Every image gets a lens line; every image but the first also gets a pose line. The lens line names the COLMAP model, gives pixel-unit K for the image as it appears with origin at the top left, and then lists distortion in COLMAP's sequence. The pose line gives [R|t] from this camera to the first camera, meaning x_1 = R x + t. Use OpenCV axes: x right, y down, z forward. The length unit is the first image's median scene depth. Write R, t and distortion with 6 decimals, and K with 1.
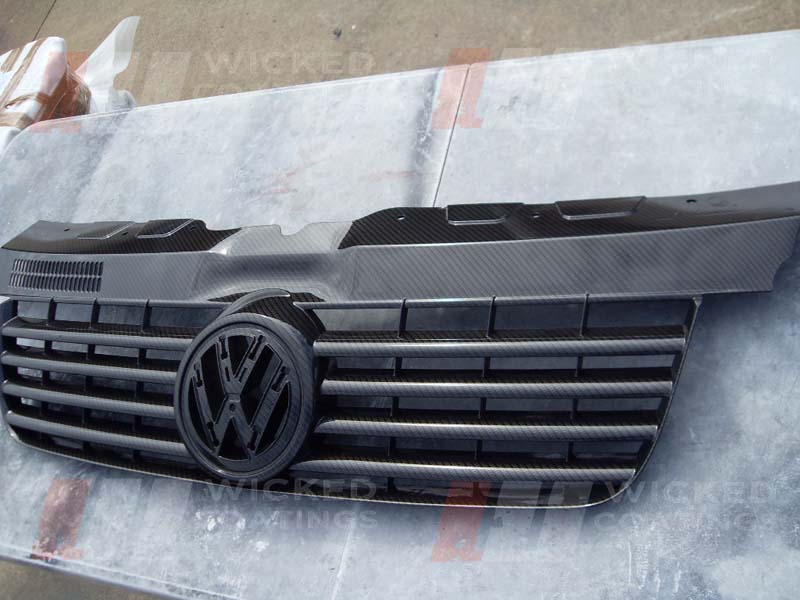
lens RADIAL K [[894.5, 0, 386.9], [0, 894.5, 300.2], [0, 0, 1]] dist [-0.205681, 0.227194]
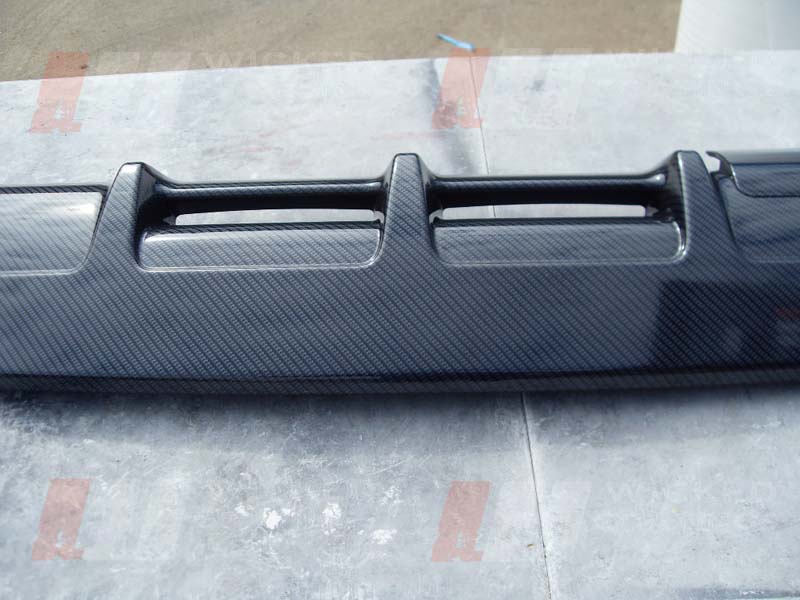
lens RADIAL K [[894.5, 0, 386.9], [0, 894.5, 300.2], [0, 0, 1]] dist [-0.205681, 0.227194]
pose [[0.904578, 0.113504, 0.410921, -0.343150], [0.029901, 0.944638, -0.326748, 0.274363], [-0.425259, 0.307856, 0.851105, 0.369909]]
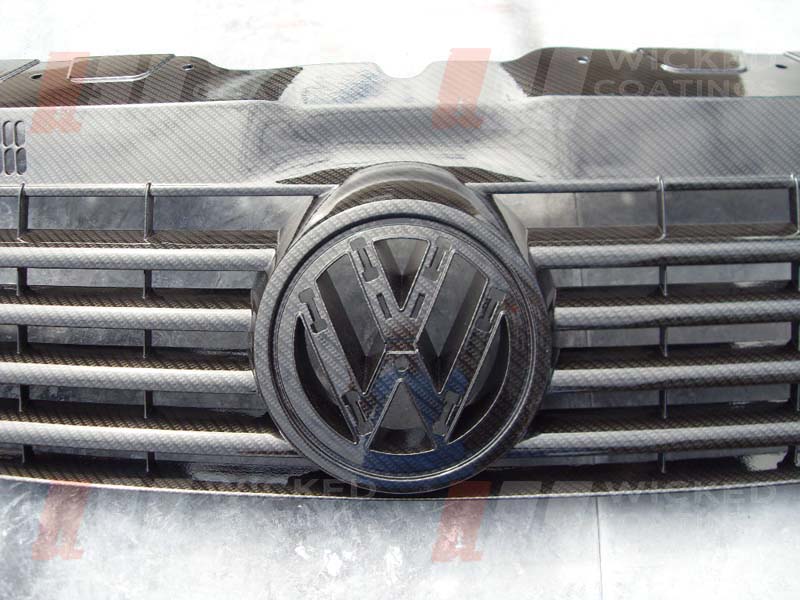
lens RADIAL K [[894.5, 0, 386.9], [0, 894.5, 300.2], [0, 0, 1]] dist [-0.205681, 0.227194]
pose [[0.909316, -0.045508, 0.413611, -0.354589], [0.010614, 0.996215, 0.086275, 0.025631], [-0.415972, -0.074061, 0.906357, 0.409958]]
